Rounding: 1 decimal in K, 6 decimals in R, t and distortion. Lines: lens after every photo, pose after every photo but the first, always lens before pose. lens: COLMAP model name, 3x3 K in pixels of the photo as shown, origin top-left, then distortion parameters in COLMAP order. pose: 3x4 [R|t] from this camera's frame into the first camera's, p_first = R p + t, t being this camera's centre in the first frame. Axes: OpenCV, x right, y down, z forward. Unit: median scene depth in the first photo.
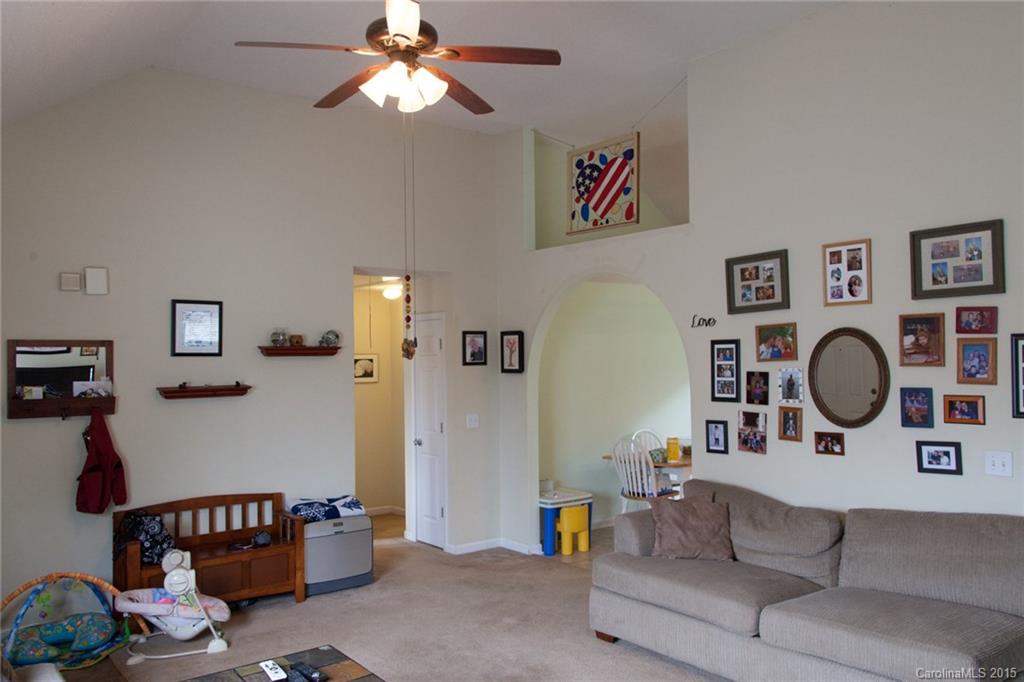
lens RADIAL K [[827.1, 0, 513.7], [0, 827.1, 339.6], [0, 0, 1]] dist [0.047372, -0.013279]
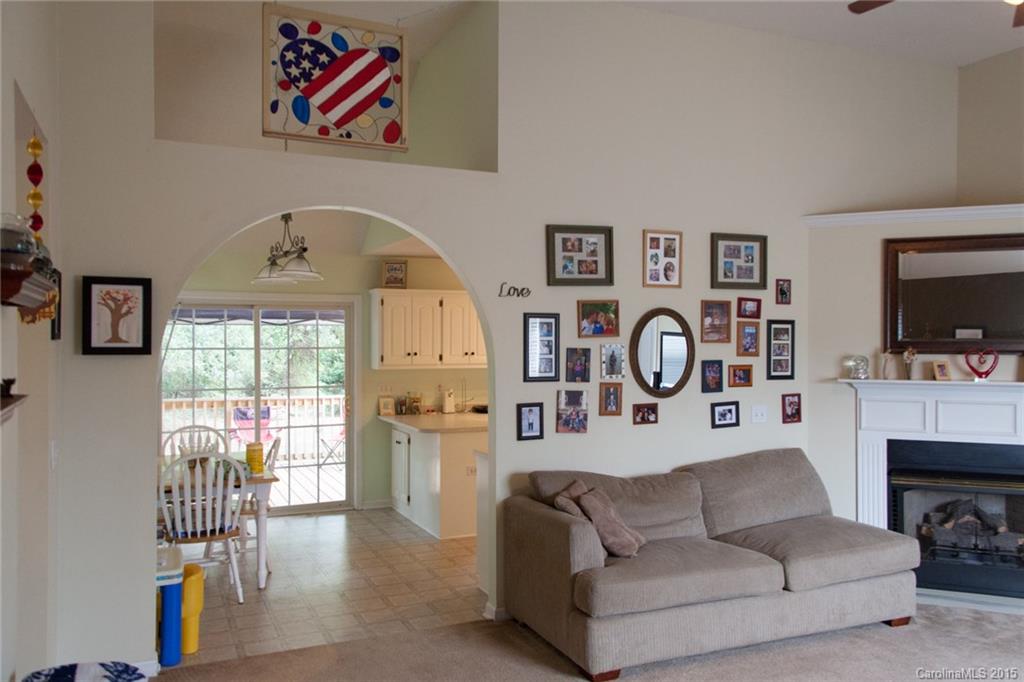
lens RADIAL K [[827.1, 0, 513.5], [0, 827.1, 343.4], [0, 0, 1]] dist [0.047372, -0.013279]
pose [[0.222667, 0.011787, 0.974823, -0.675045], [-0.026899, 0.999621, -0.005943, 0.041981], [-0.974523, -0.024898, 0.222899, 0.884903]]
